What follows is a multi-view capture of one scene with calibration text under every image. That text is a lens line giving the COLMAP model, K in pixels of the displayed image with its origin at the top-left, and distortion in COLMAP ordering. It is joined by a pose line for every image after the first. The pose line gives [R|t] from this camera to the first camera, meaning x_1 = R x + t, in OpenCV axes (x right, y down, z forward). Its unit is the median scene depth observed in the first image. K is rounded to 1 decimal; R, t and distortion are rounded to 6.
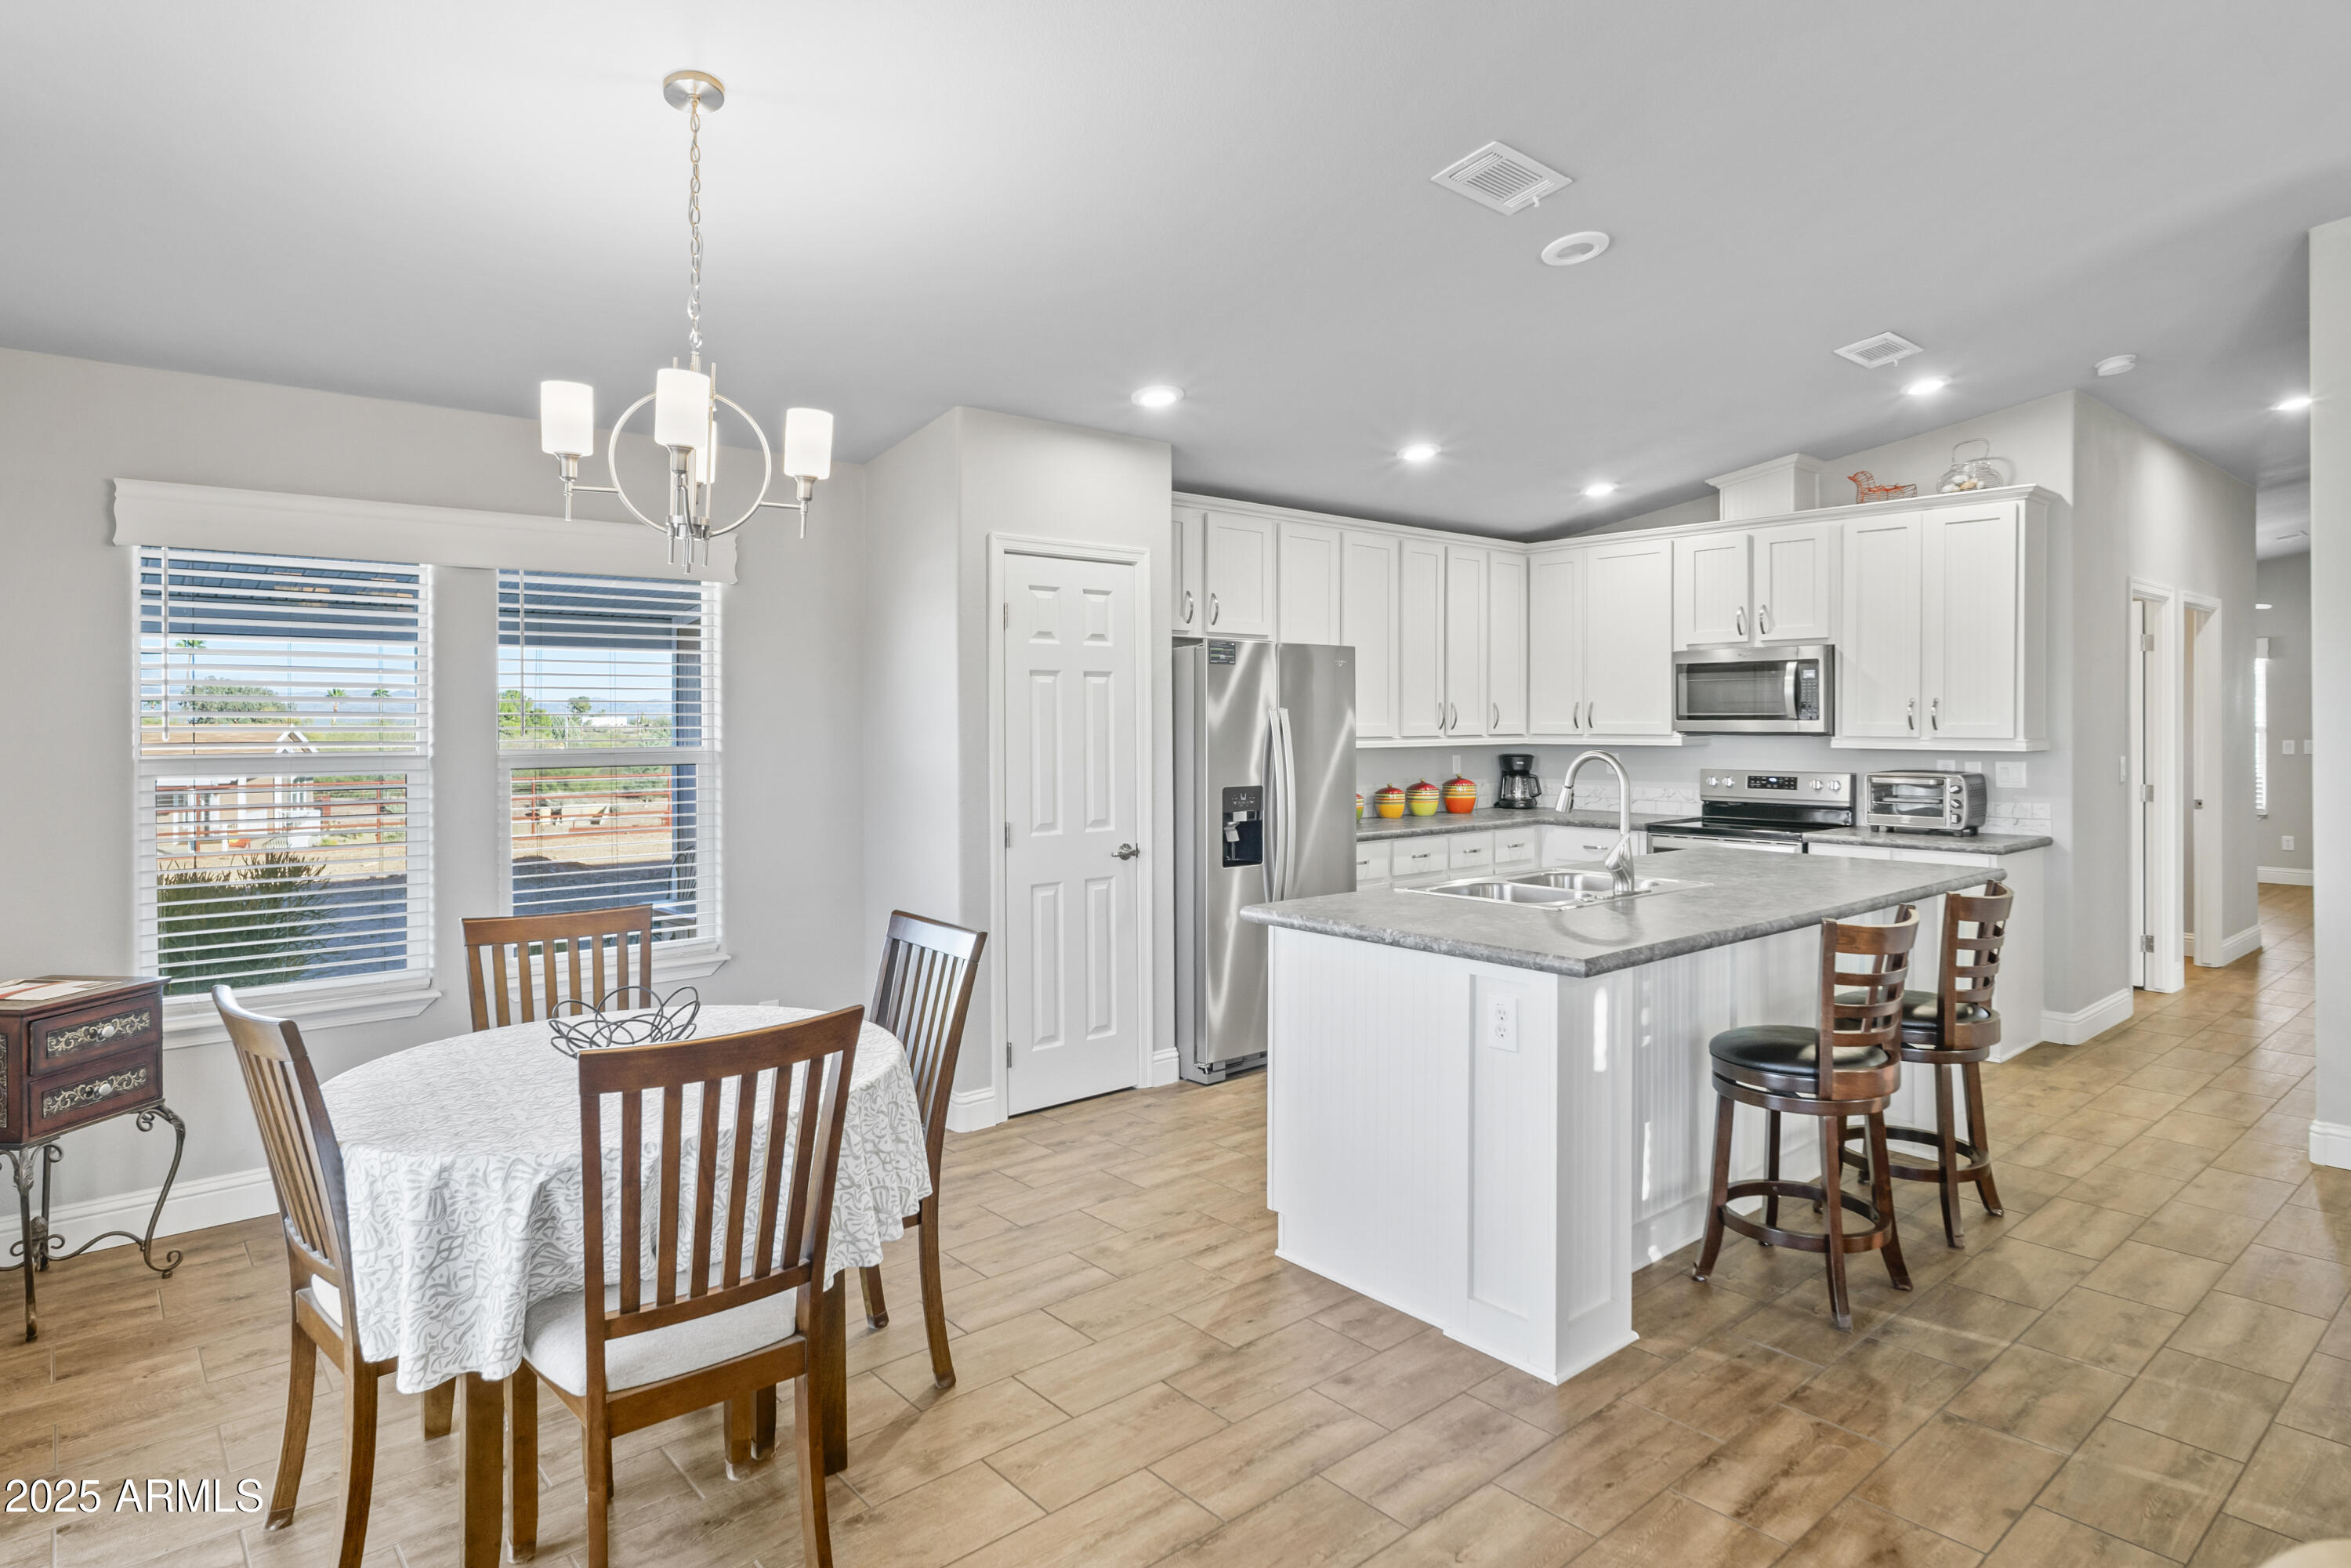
lens RADIAL K [[1286.2, 0, 1175.2], [0, 1286.2, 731.0], [0, 0, 1]] dist [0.005472, -0.000243]
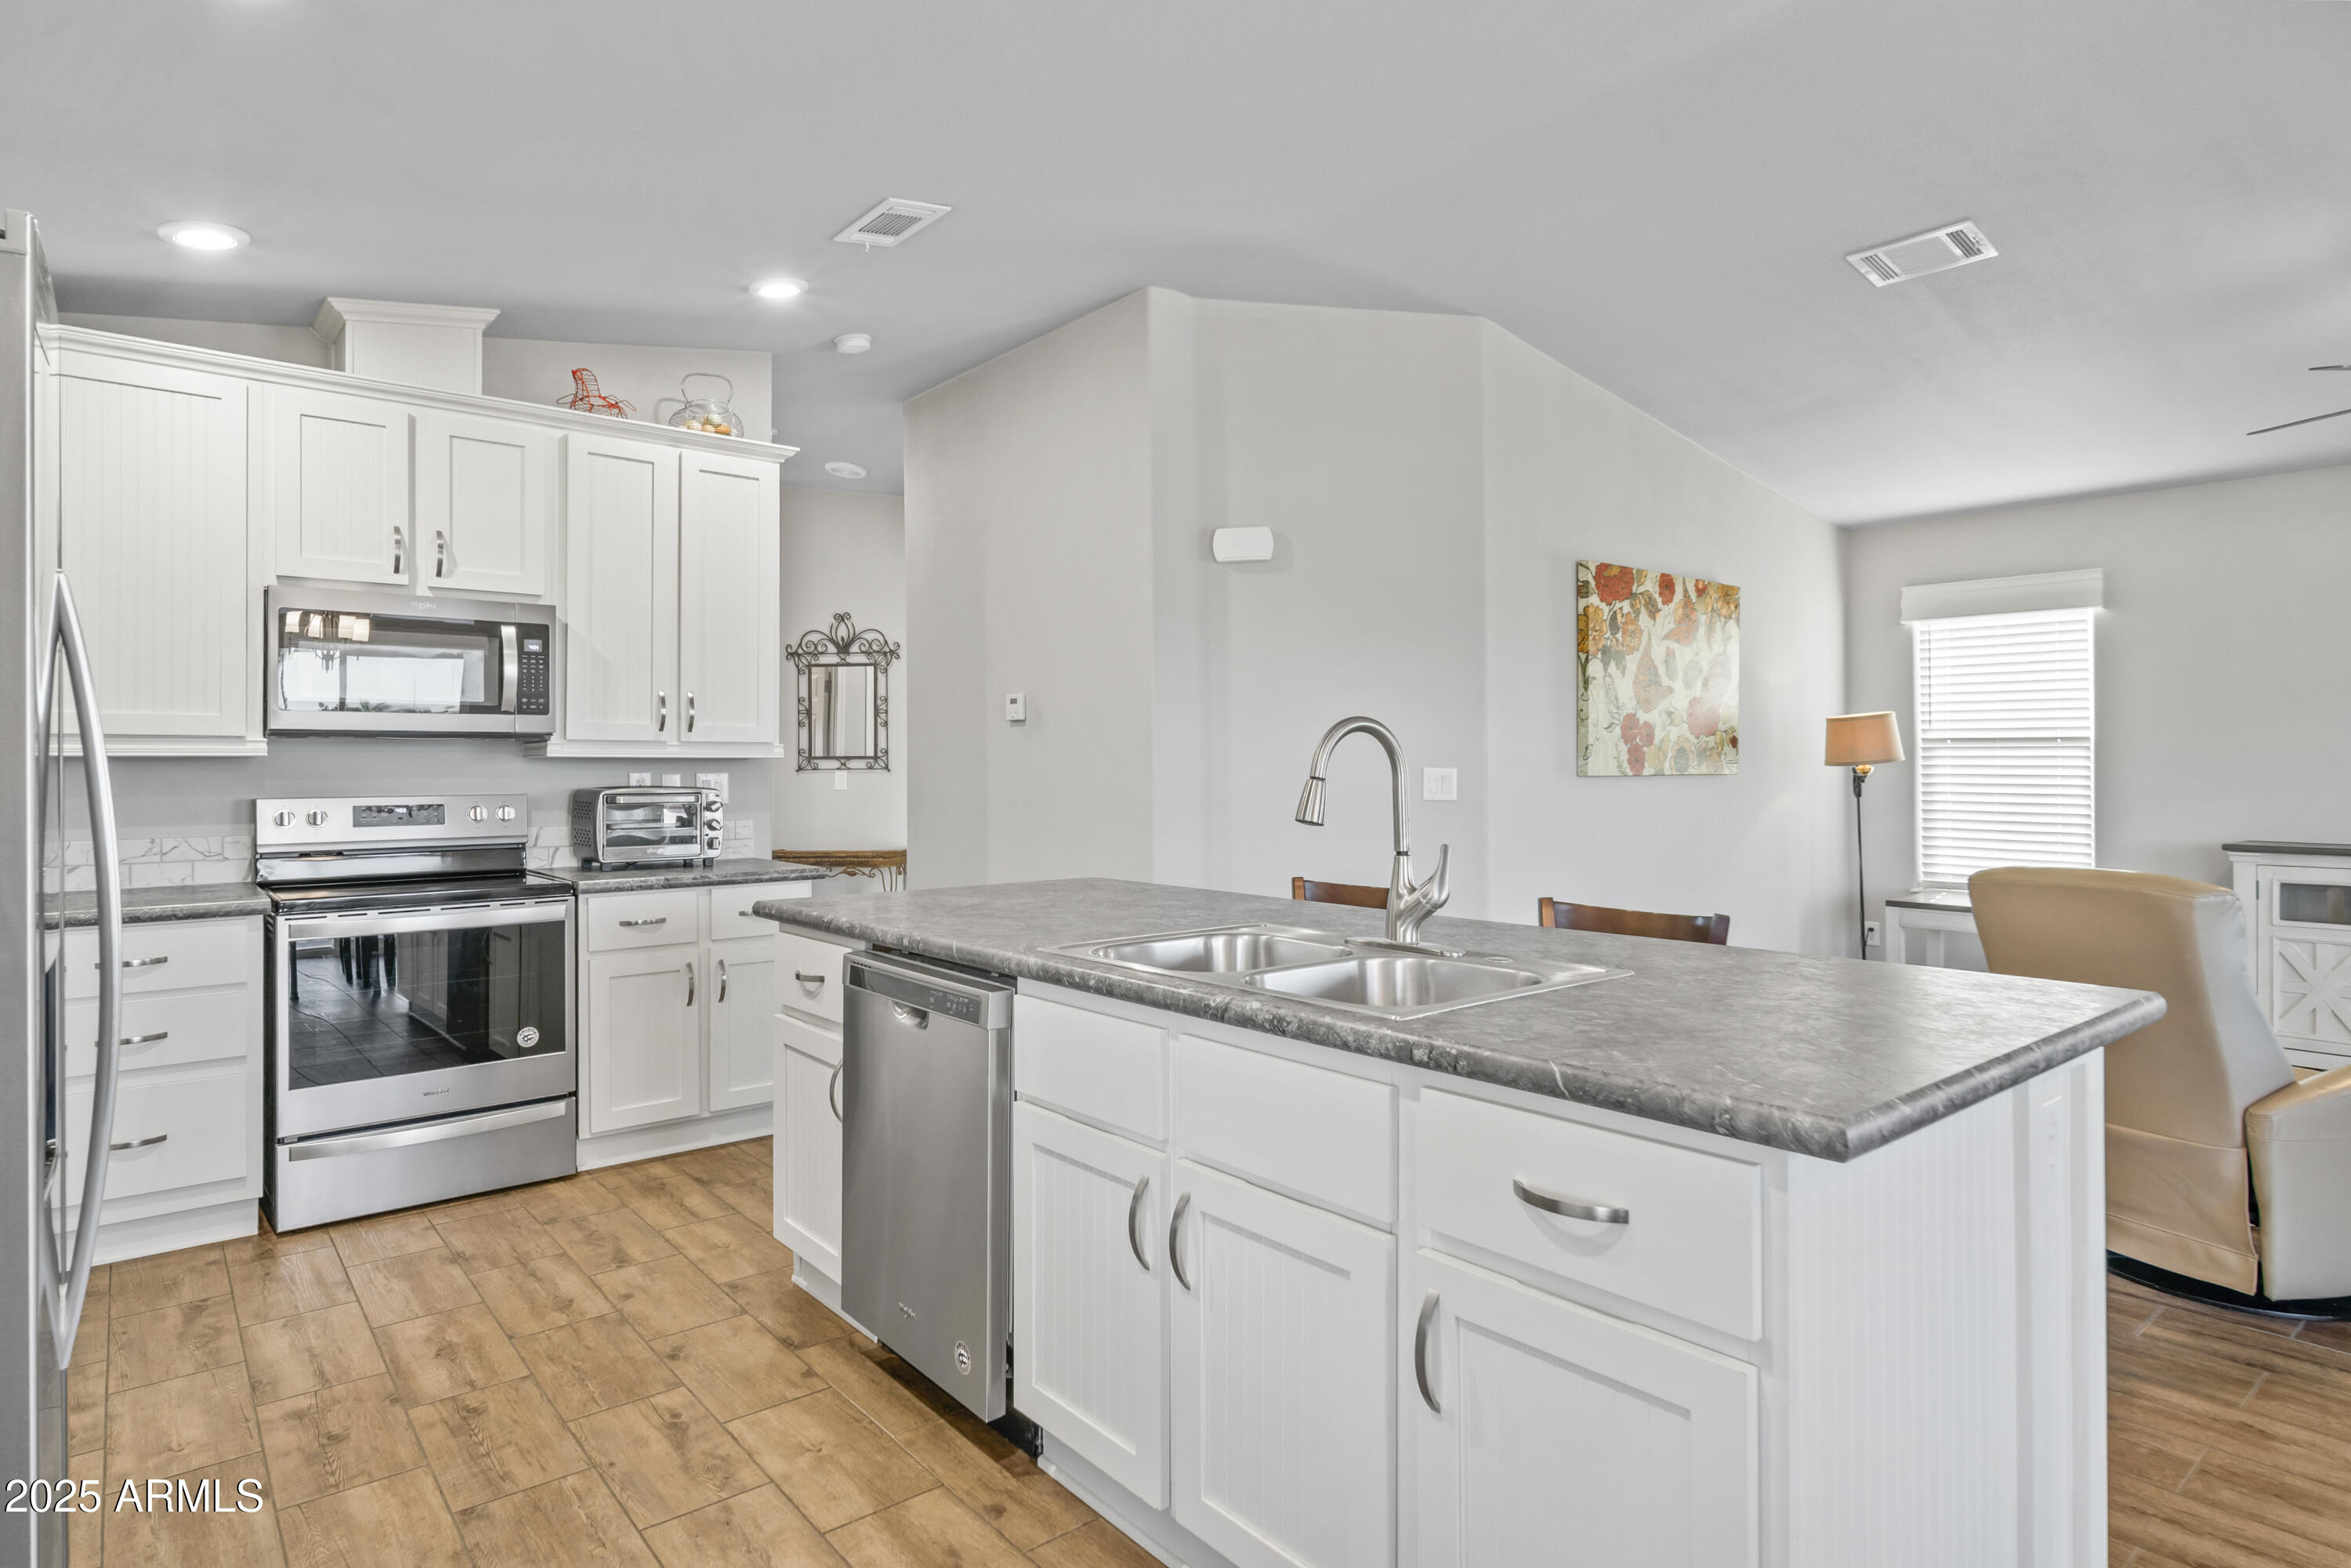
lens RADIAL K [[1286.2, 0, 1172.0], [0, 1286.2, 752.7], [0, 0, 1]] dist [0.005472, -0.000243]
pose [[0.018903, 0.013458, 0.999731, -0.208127], [0.011774, 0.999837, -0.013683, 0.030045], [-0.999752, 0.012029, 0.018742, 0.808884]]
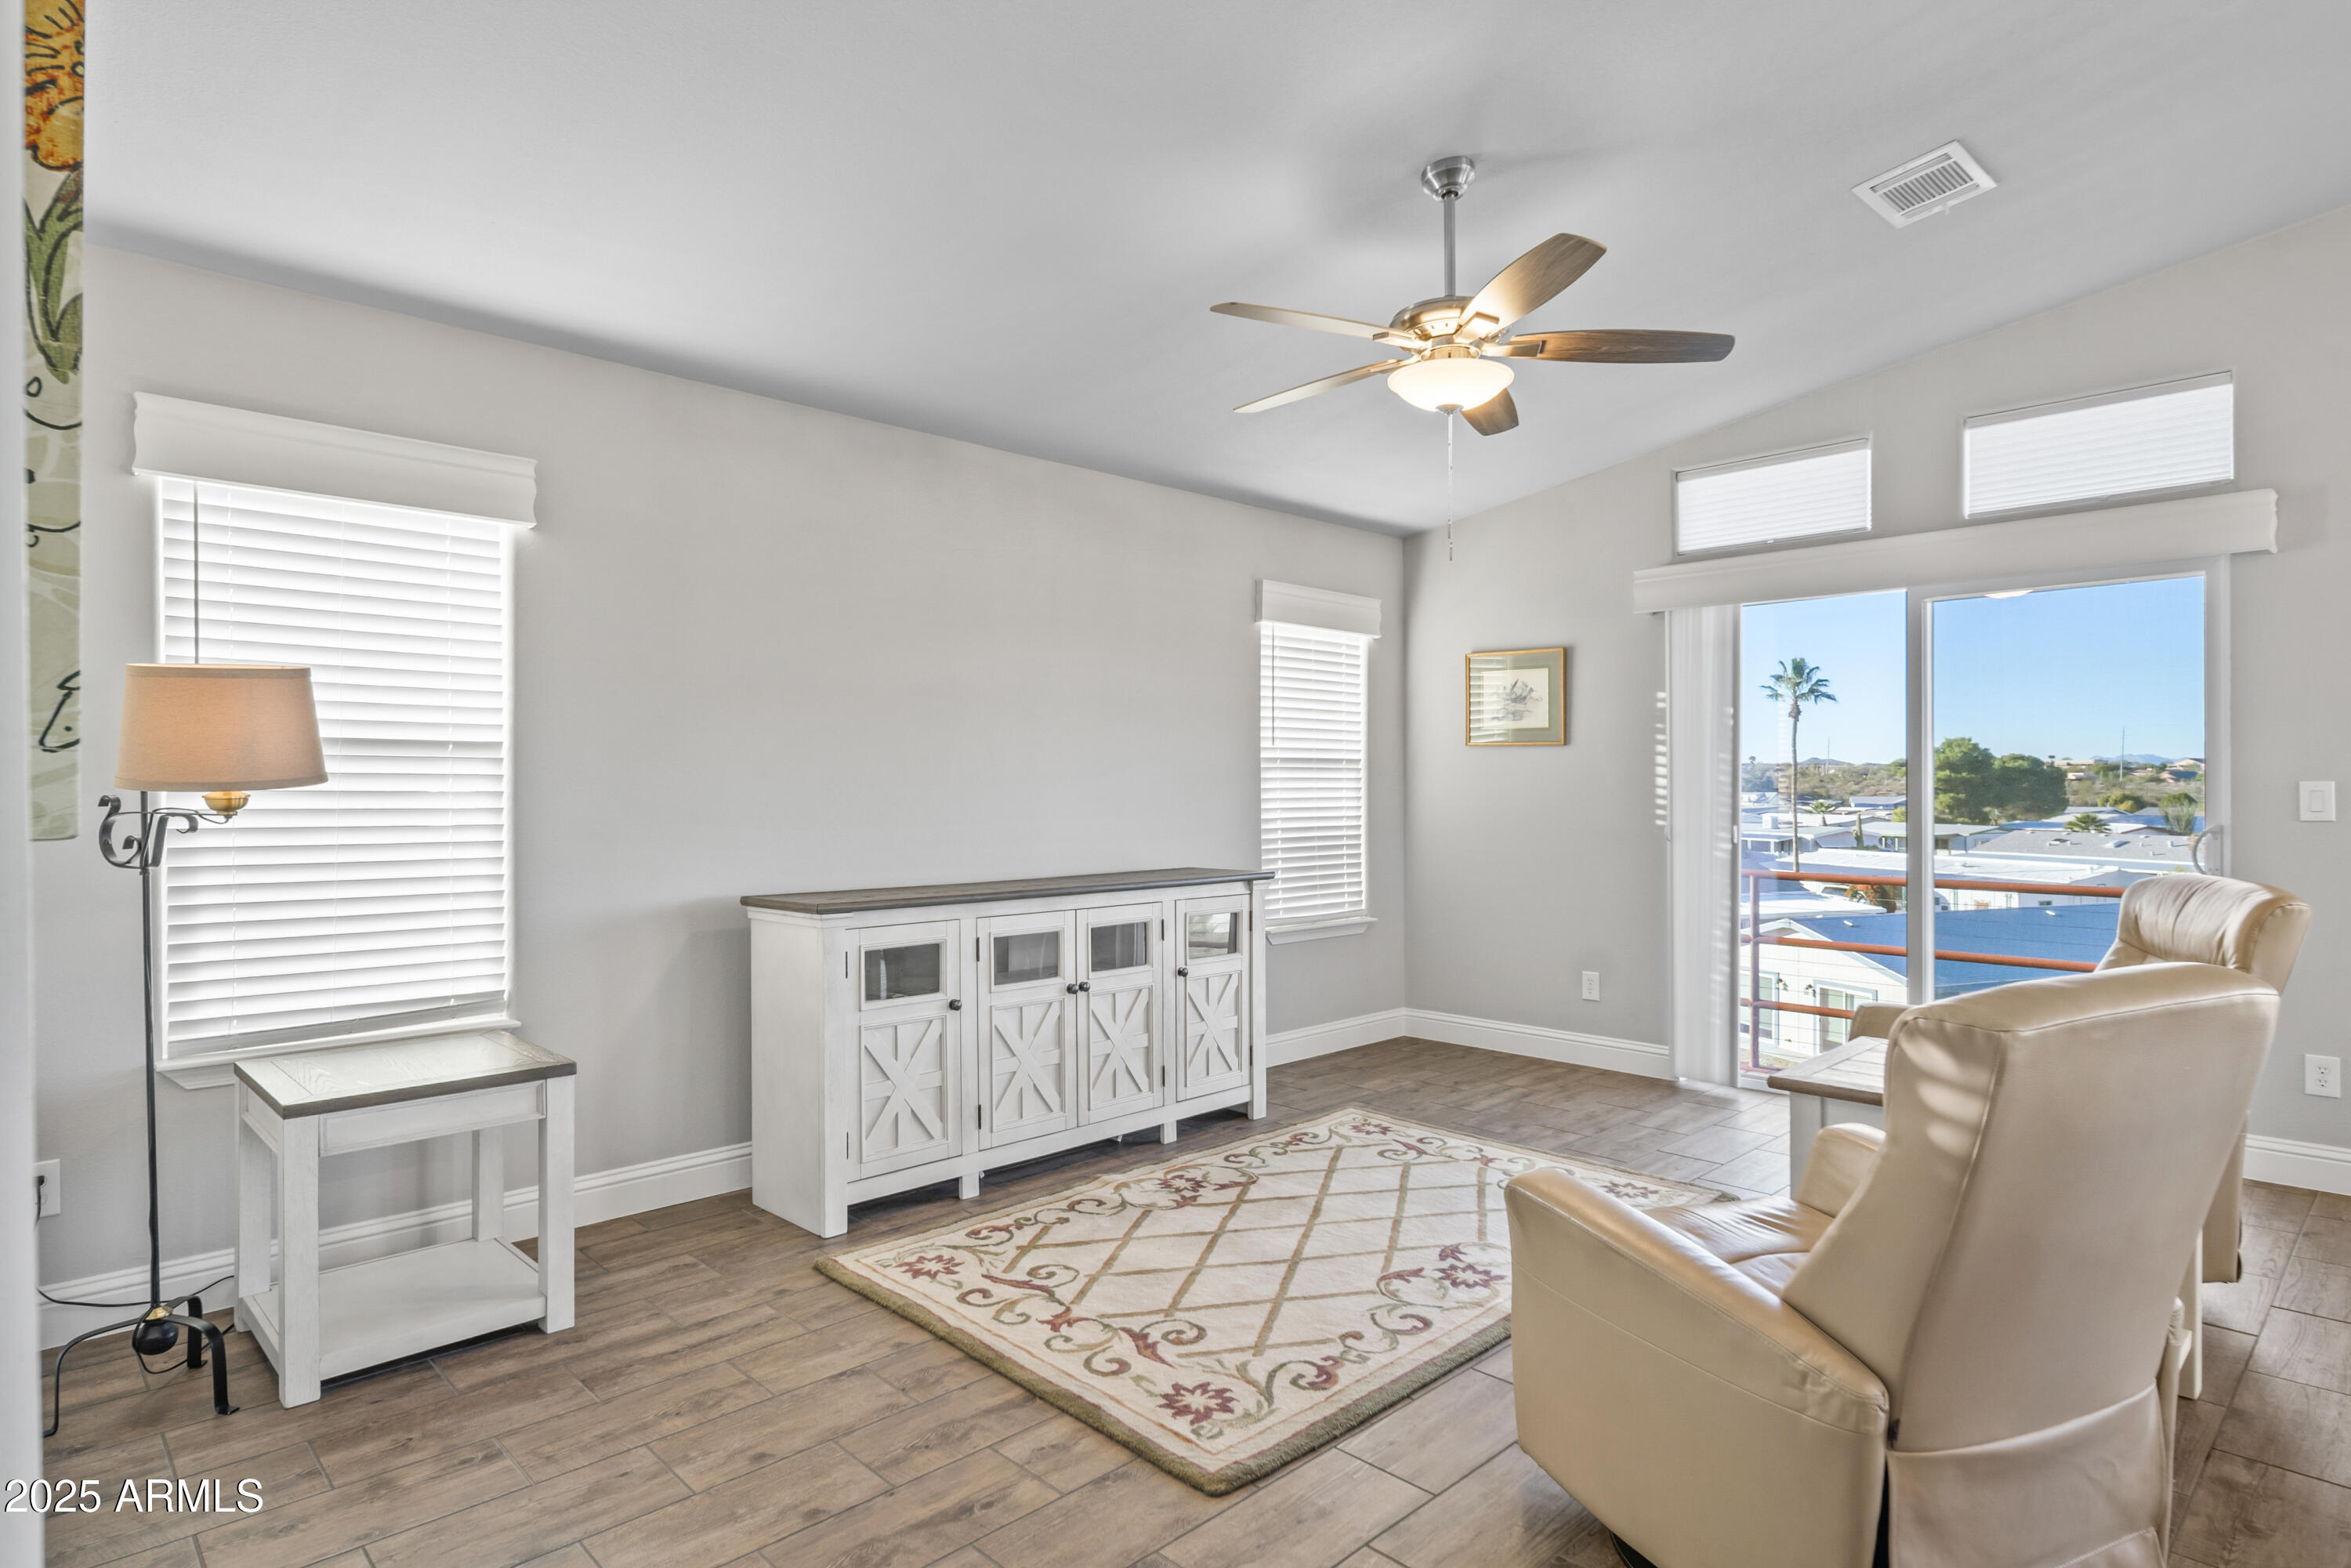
lens RADIAL K [[1286.2, 0, 1184.3], [0, 1286.2, 778.6], [0, 0, 1]] dist [0.005472, -0.000243]
pose [[-0.997900, 0.005412, -0.064548, 0.676240], [0.005337, 0.999985, 0.001335, 0.030186], [0.064554, 0.000988, -0.997914, 0.704298]]
